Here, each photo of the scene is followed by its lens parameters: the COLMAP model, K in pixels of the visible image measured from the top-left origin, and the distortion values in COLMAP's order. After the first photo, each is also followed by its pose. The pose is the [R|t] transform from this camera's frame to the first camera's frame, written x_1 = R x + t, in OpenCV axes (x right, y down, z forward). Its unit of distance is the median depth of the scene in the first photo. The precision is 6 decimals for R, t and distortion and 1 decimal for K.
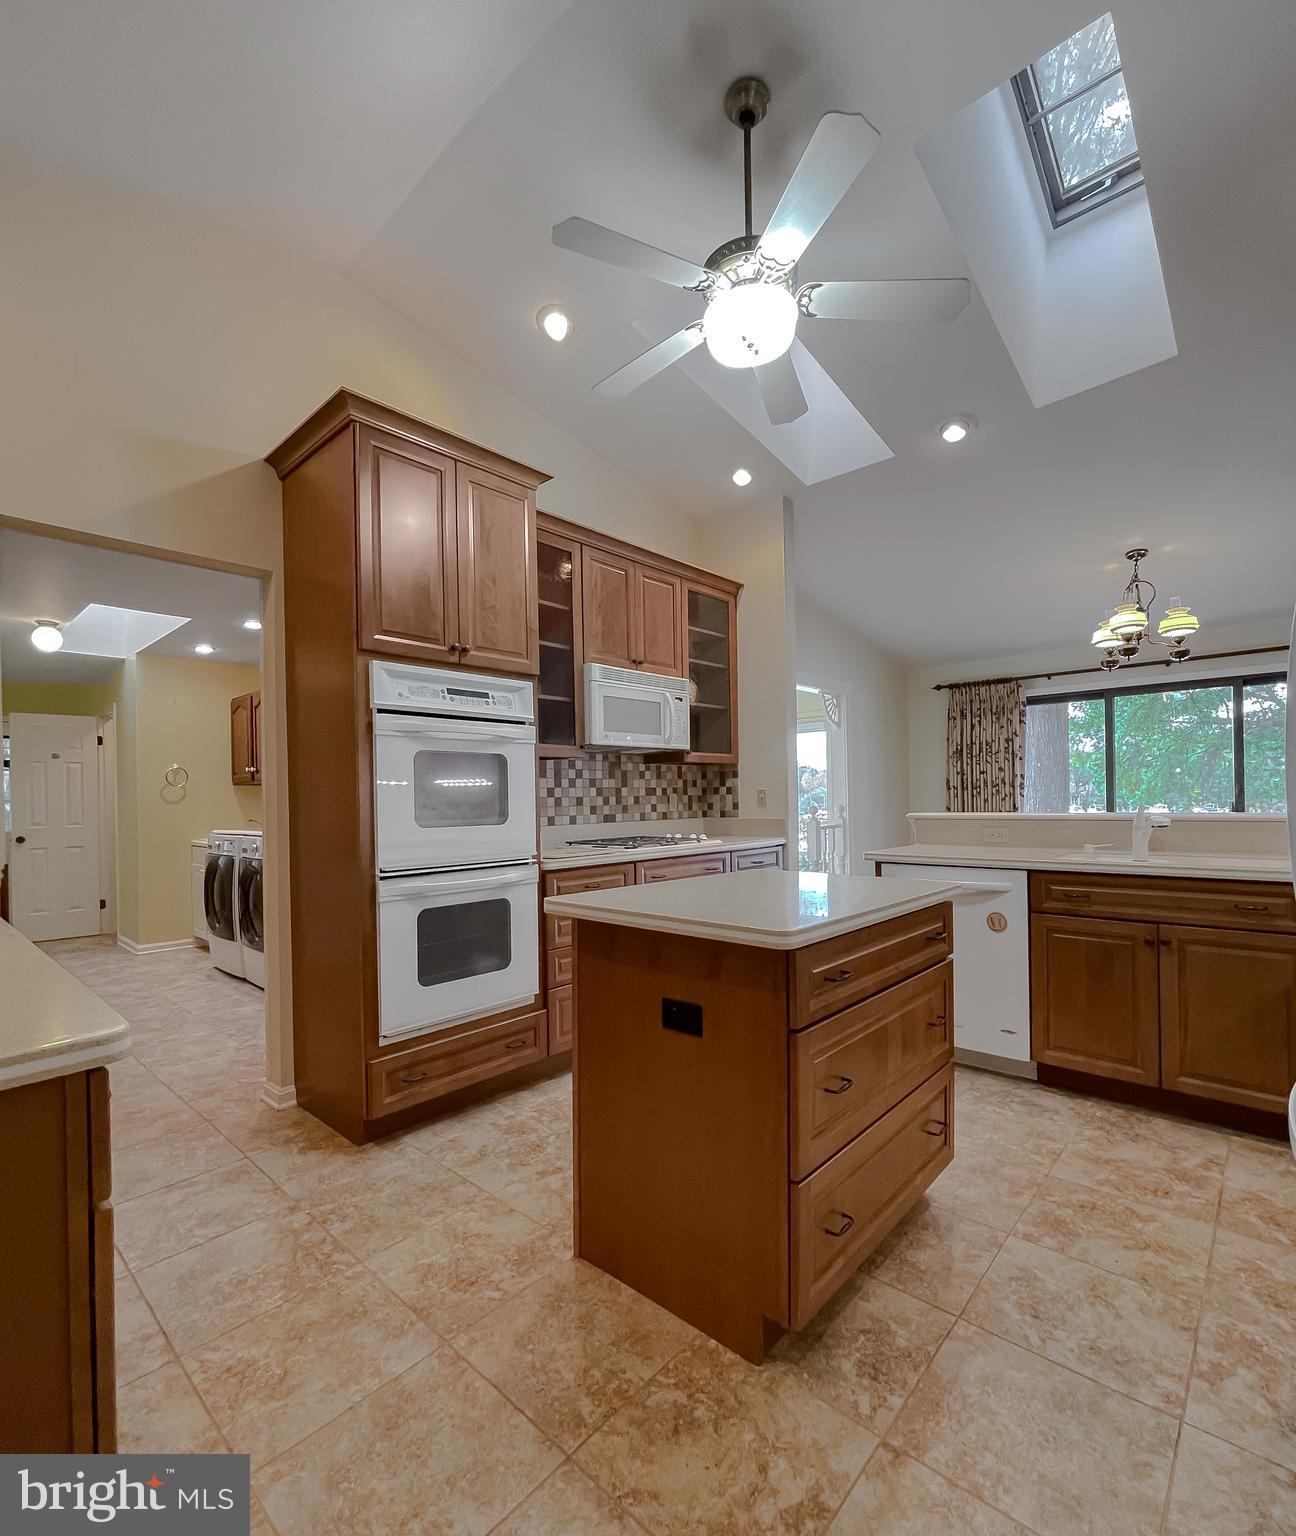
lens RADIAL K [[701.3, 0, 657.6], [0, 701.3, 807.6], [0, 0, 1]] dist [-0.000050, -0.001273]
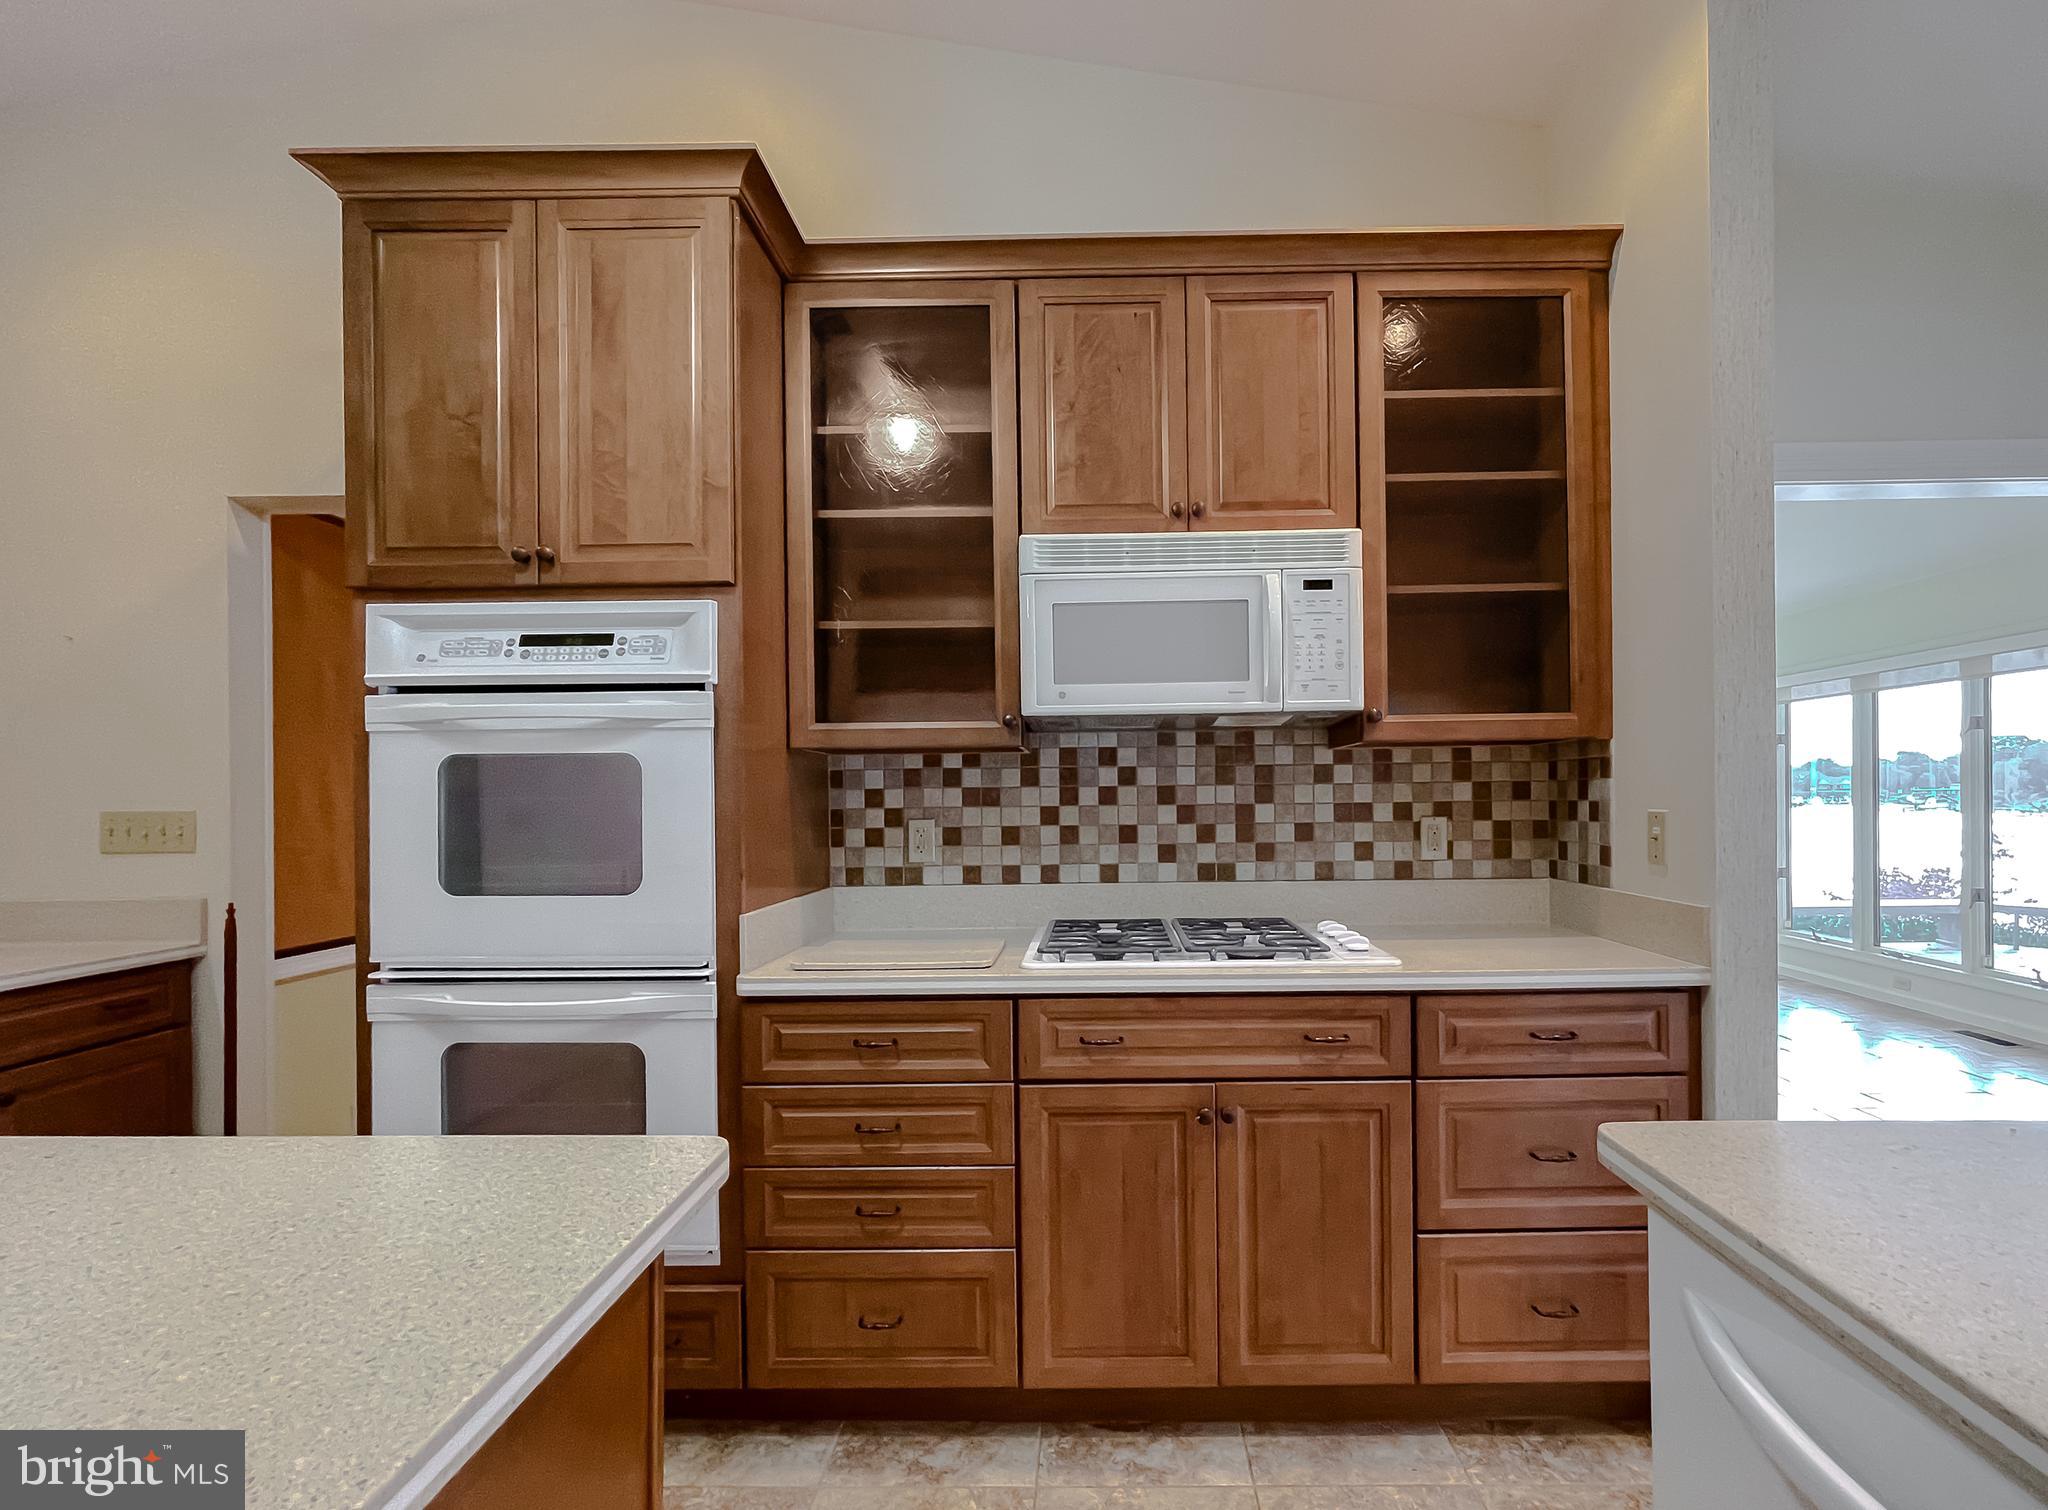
lens RADIAL K [[927.4, 0, 1116.4], [0, 927.4, 796.8], [0, 0, 1]] dist [-0.007828, -0.000309]
pose [[0.663376, 0.011485, -0.748198, 0.472393], [-0.011068, 0.999923, 0.005536, -0.050516], [0.748204, 0.004608, 0.663452, 0.782227]]
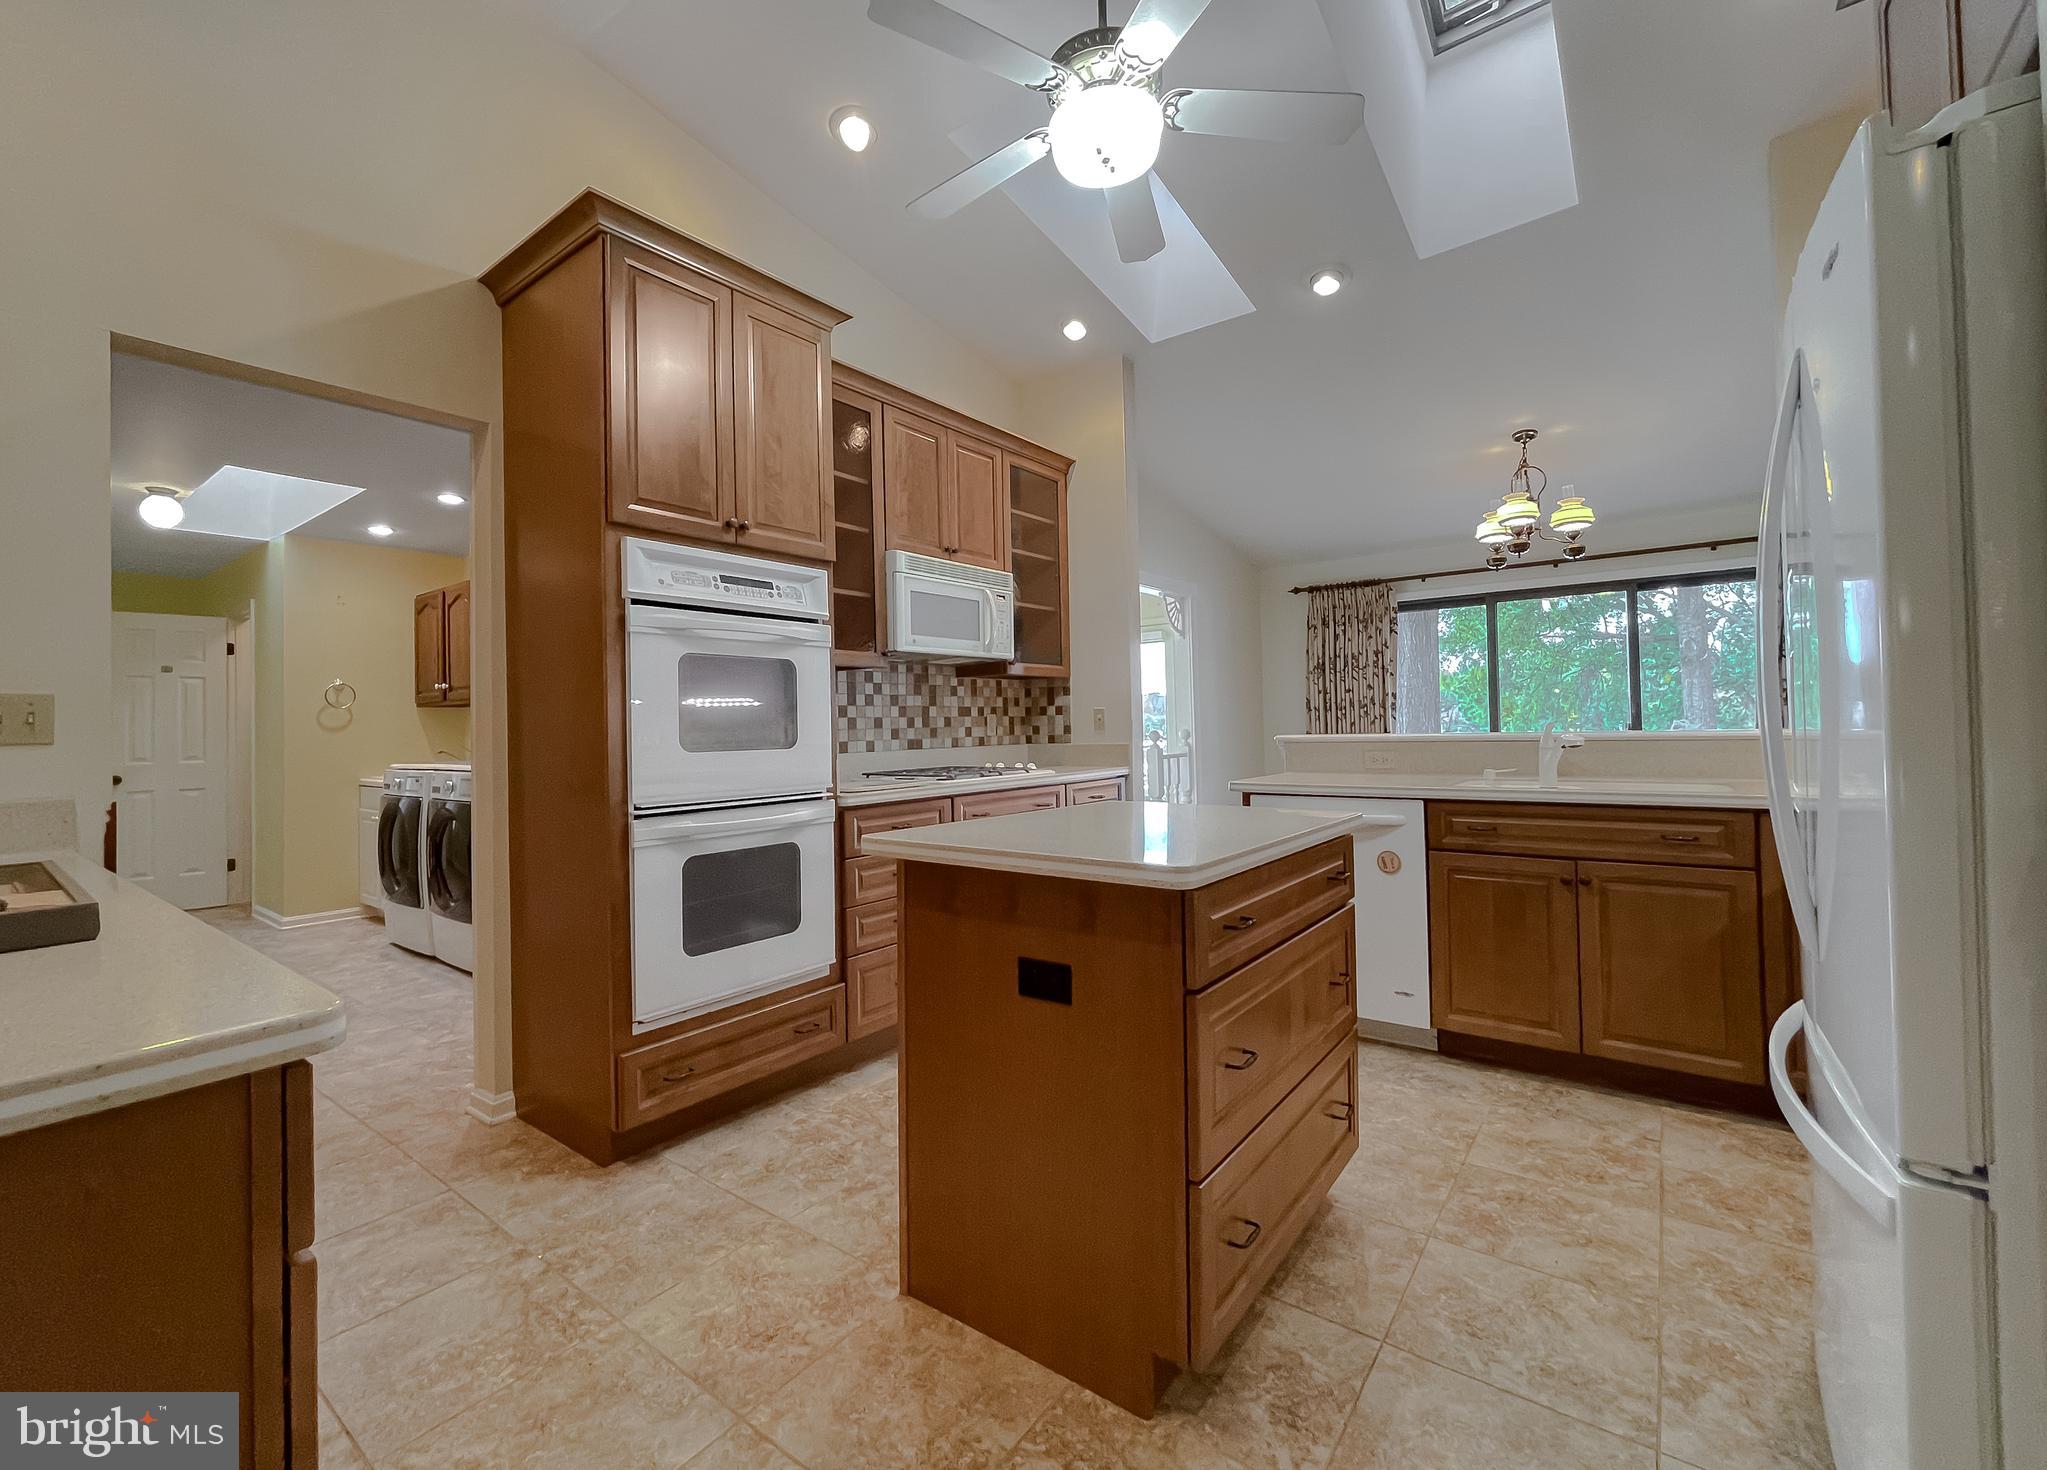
lens RADIAL K [[852.2, 0, 1022.2], [0, 852.2, 722.4], [0, 0, 1]] dist [-0.001760, 0.000994]
pose [[0.996478, -0.003968, 0.083764, -0.039105], [0.005604, 0.999798, -0.019304, 0.013740], [-0.083671, 0.019706, 0.996299, 0.019665]]
